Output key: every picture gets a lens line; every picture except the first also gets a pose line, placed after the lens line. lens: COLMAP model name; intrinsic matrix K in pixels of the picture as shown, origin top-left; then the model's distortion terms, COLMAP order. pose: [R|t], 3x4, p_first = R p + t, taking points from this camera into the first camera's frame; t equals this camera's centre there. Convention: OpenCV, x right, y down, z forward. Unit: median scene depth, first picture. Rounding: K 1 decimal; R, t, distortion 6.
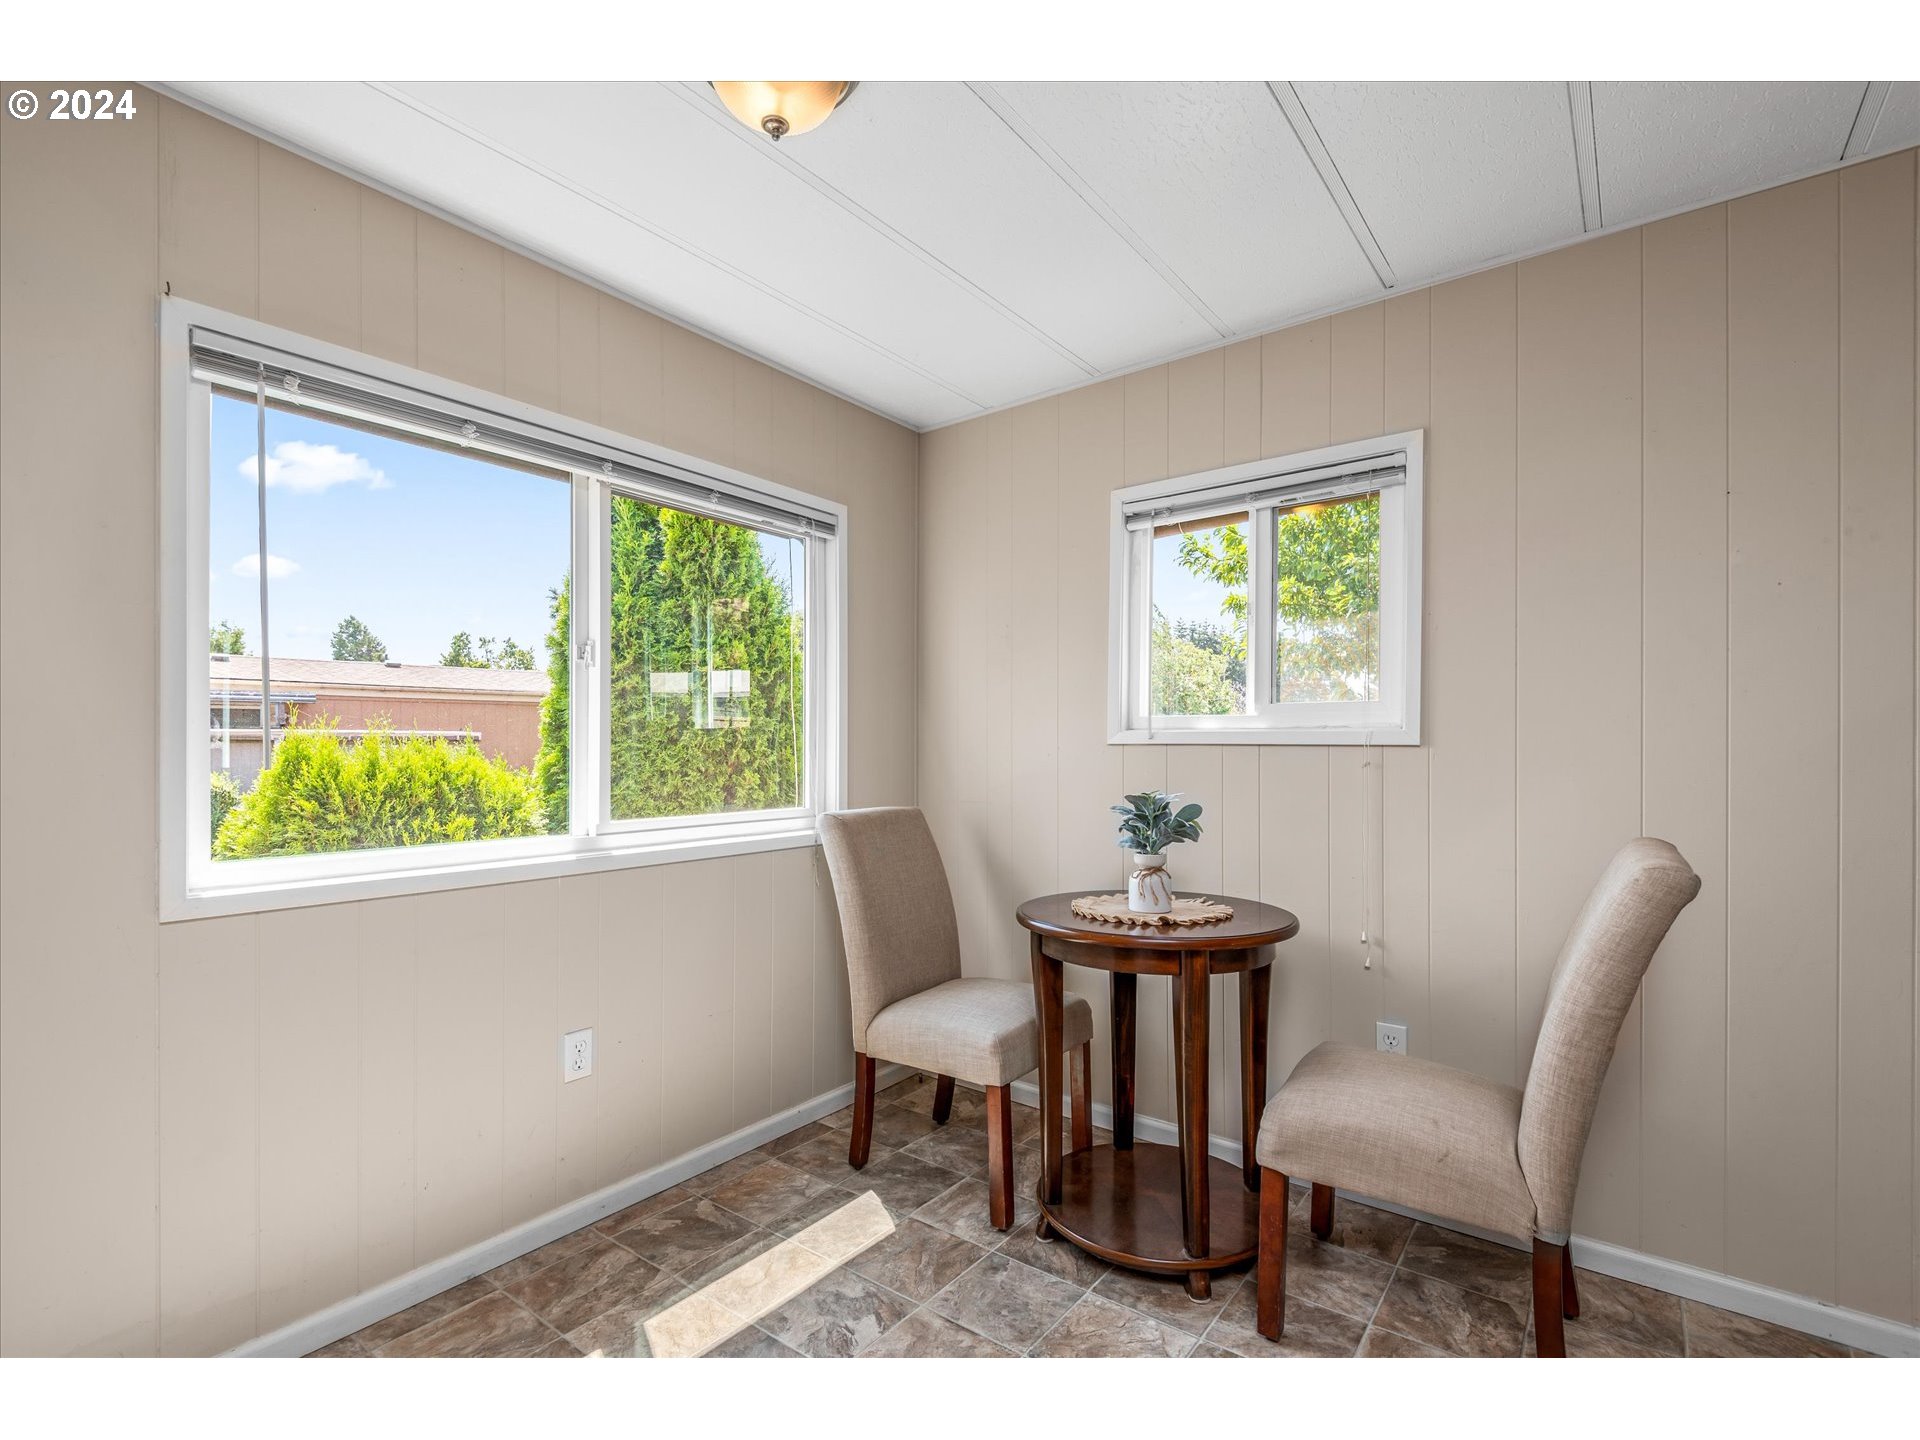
lens RADIAL K [[871.3, 0, 939.0], [0, 871.3, 750.5], [0, 0, 1]] dist [0.002011, -0.003395]
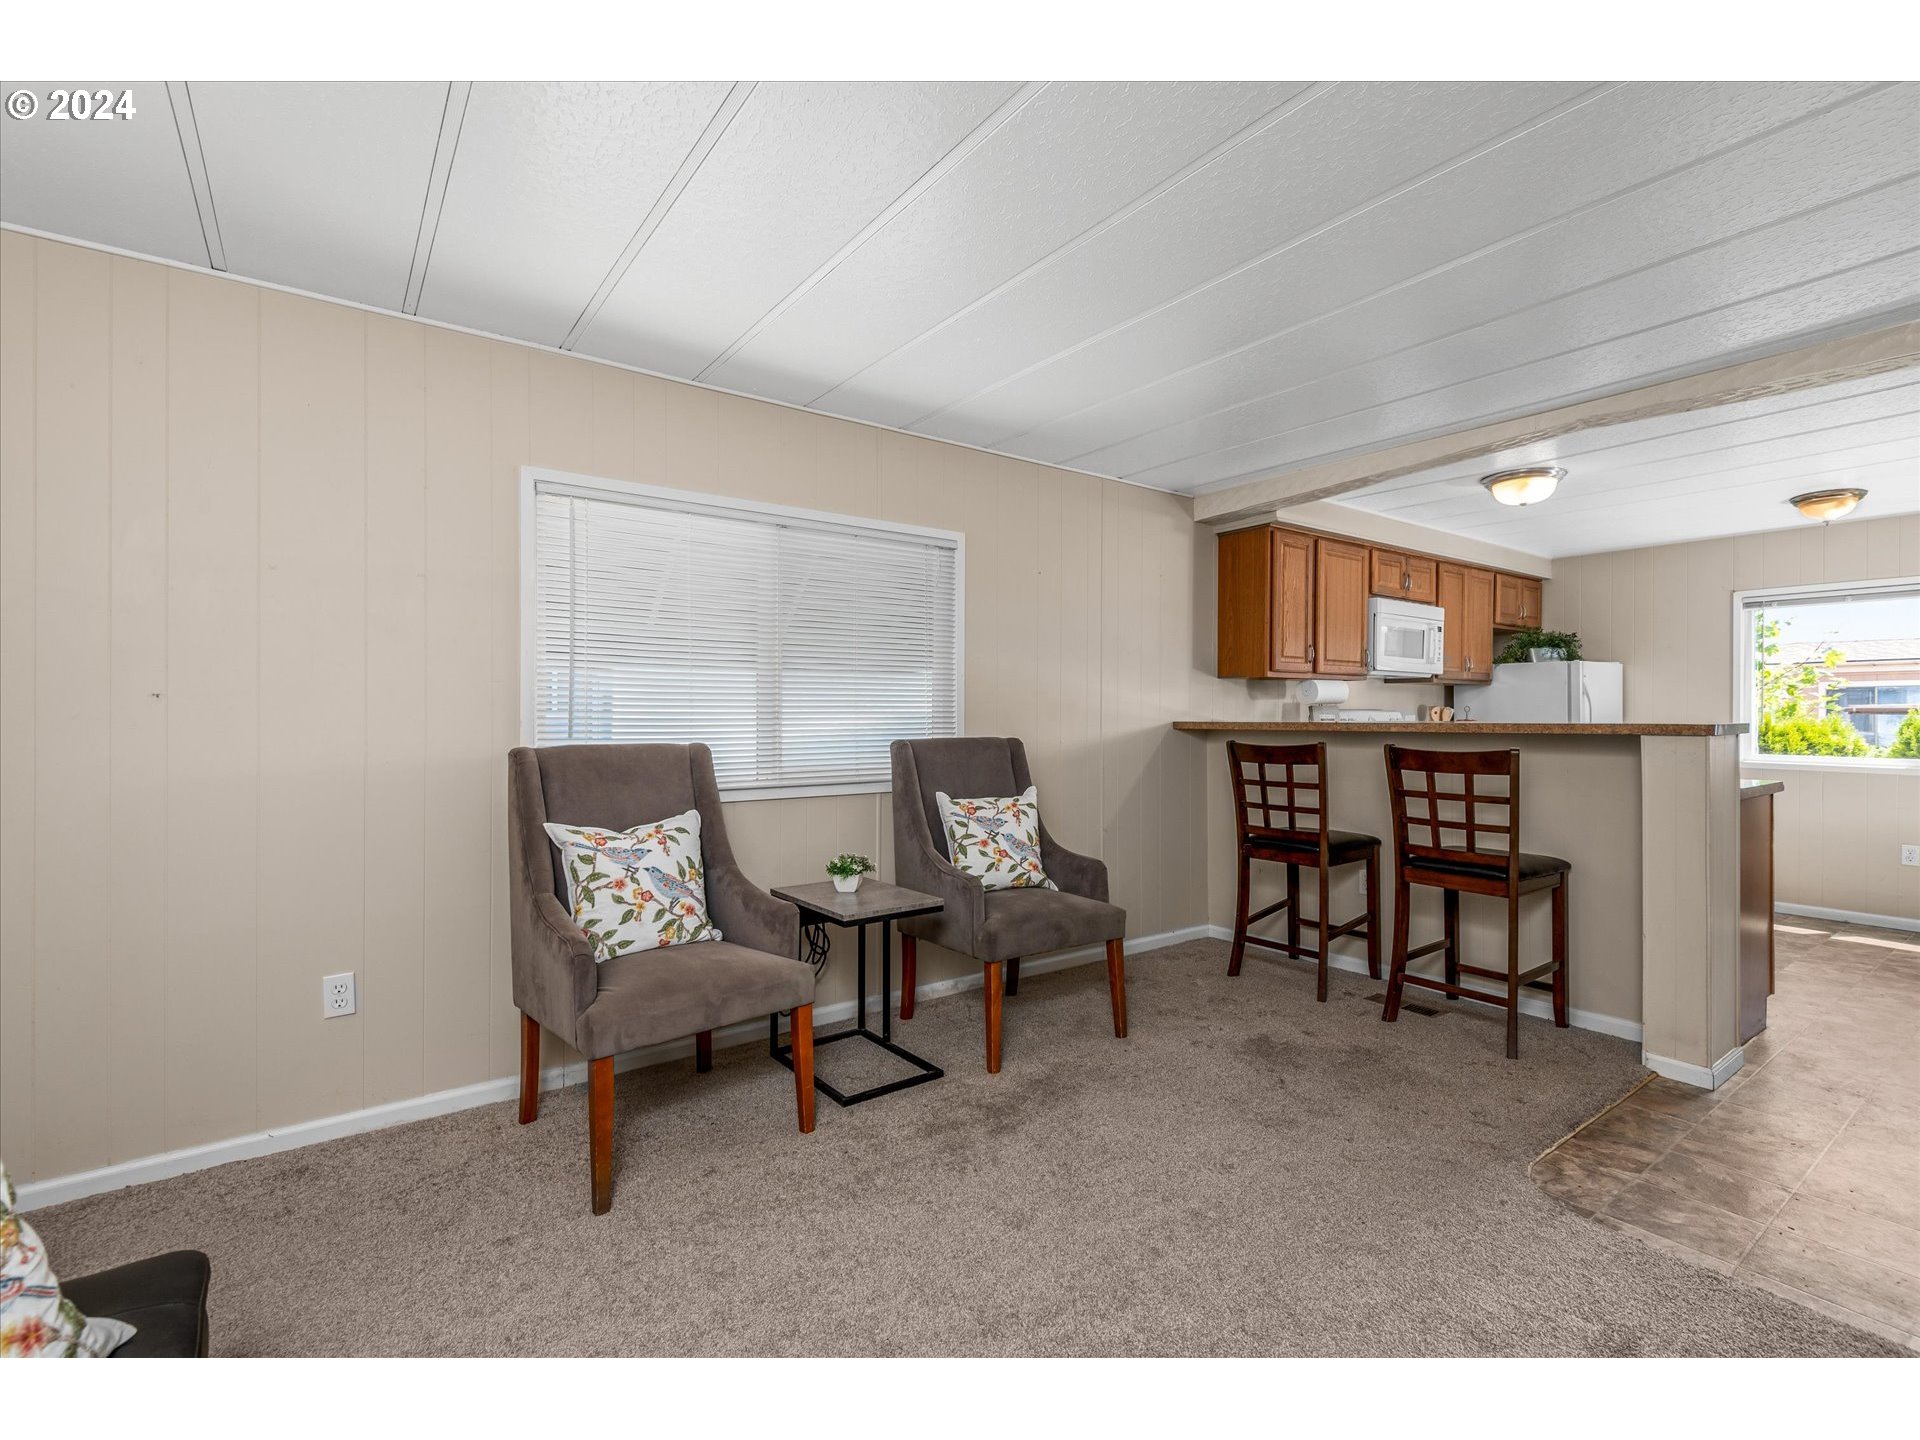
lens RADIAL K [[871.3, 0, 965.2], [0, 871.3, 713.7], [0, 0, 1]] dist [0.002011, -0.003395]
pose [[-0.293884, 0.000363, -0.955841, 2.479327], [-0.009164, 0.999953, 0.003197, -0.001643], [0.955797, 0.009699, -0.293867, -0.701125]]
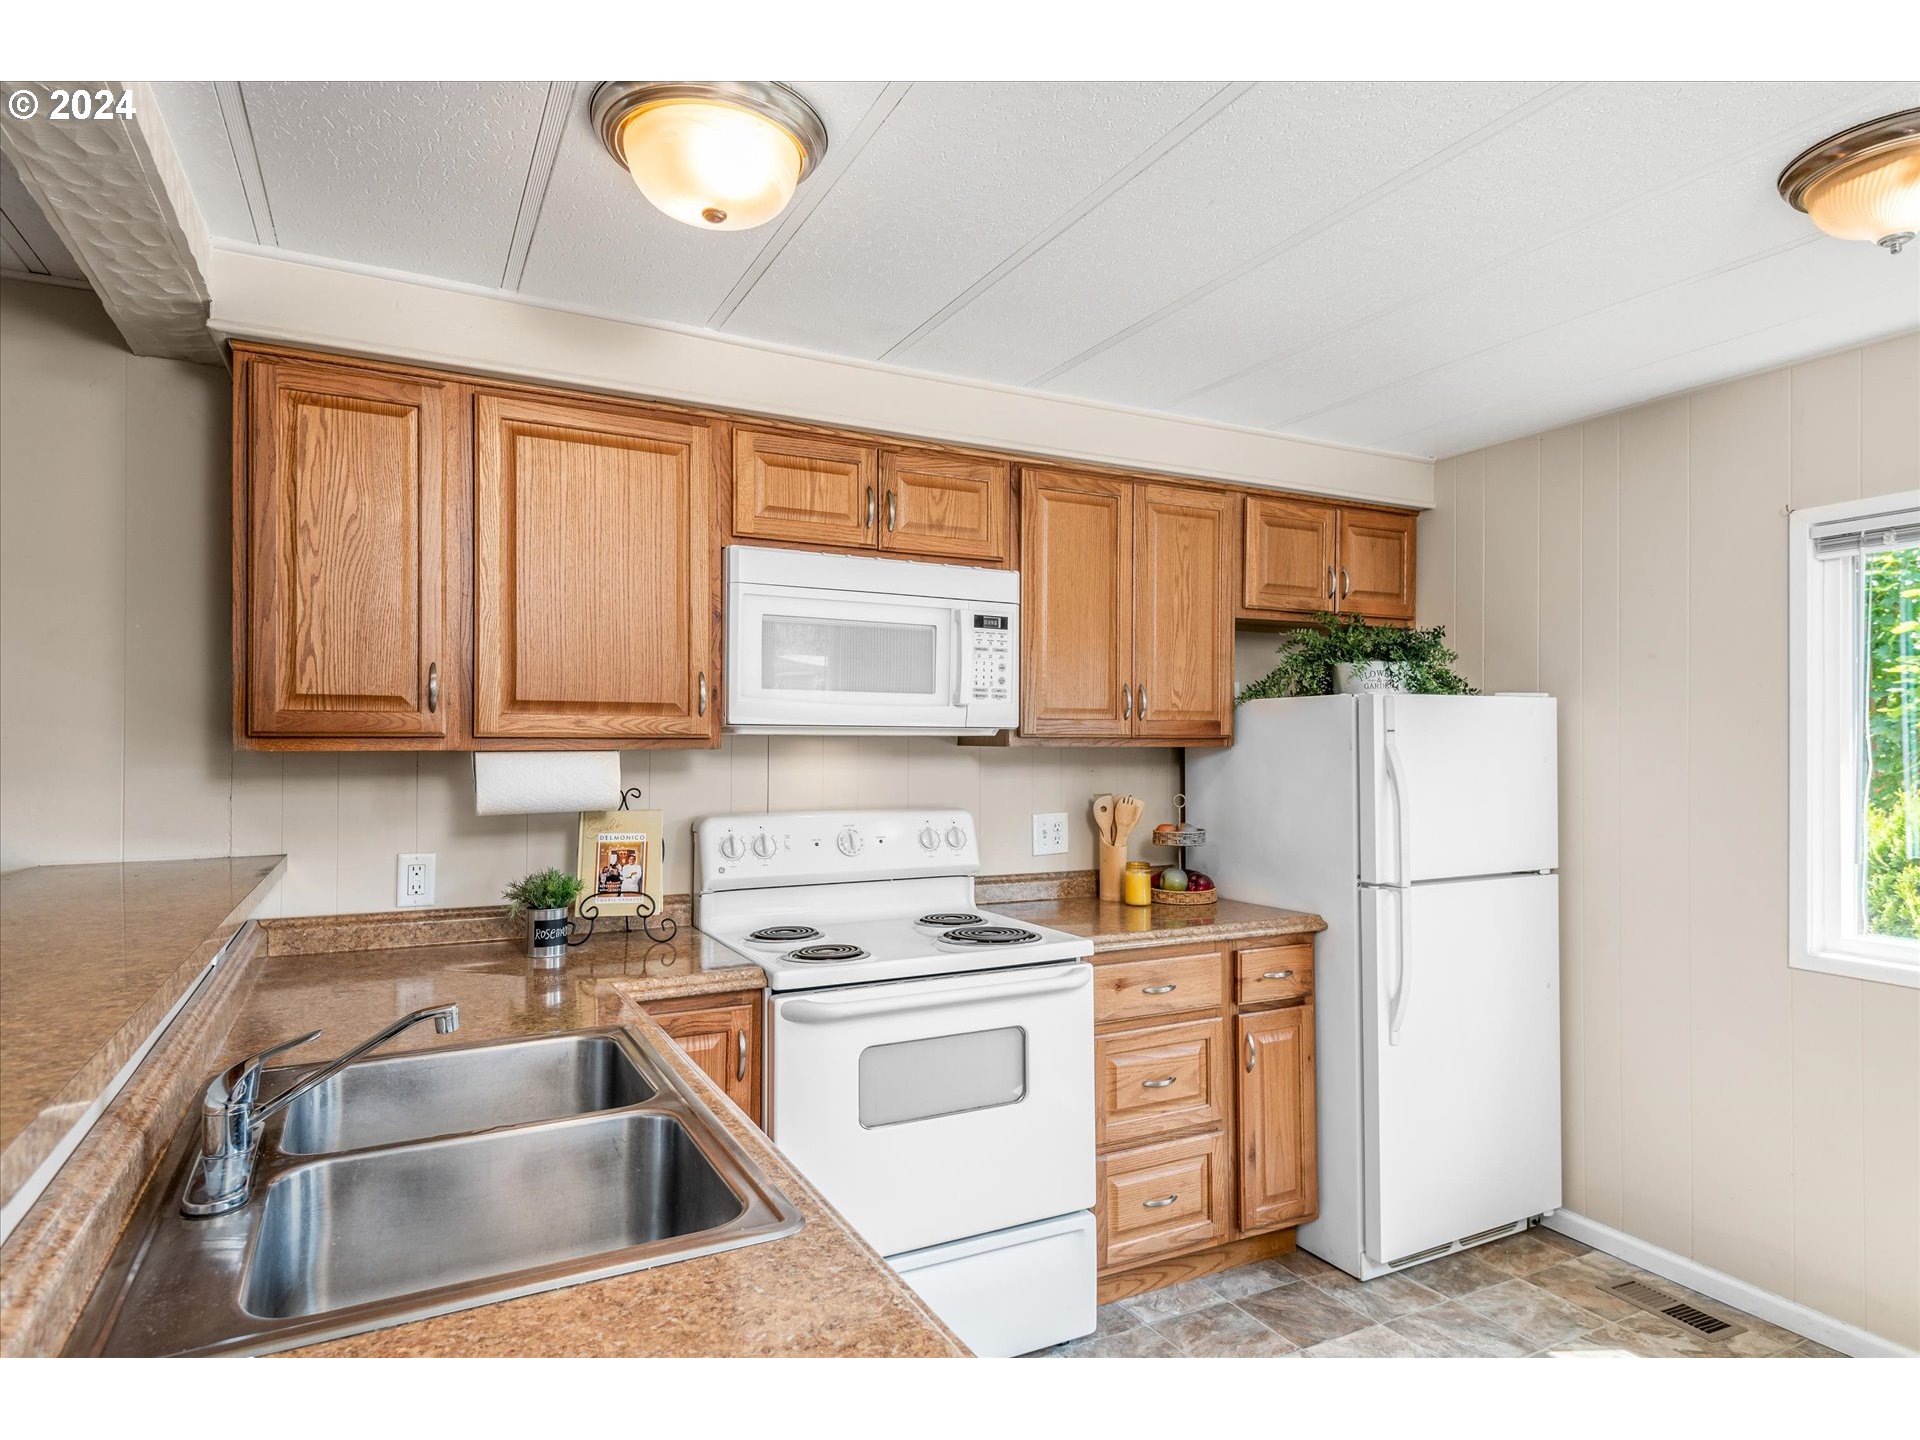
lens RADIAL K [[1093.9, 0, 942.6], [0, 1093.9, 734.1], [0, 0, 1]] dist [0.014855, -0.002588]
pose [[-0.430671, -0.010136, -0.902452, 0.887416], [-0.008959, 0.999936, -0.006955, -0.105546], [0.902464, 0.005089, -0.430734, 0.380761]]
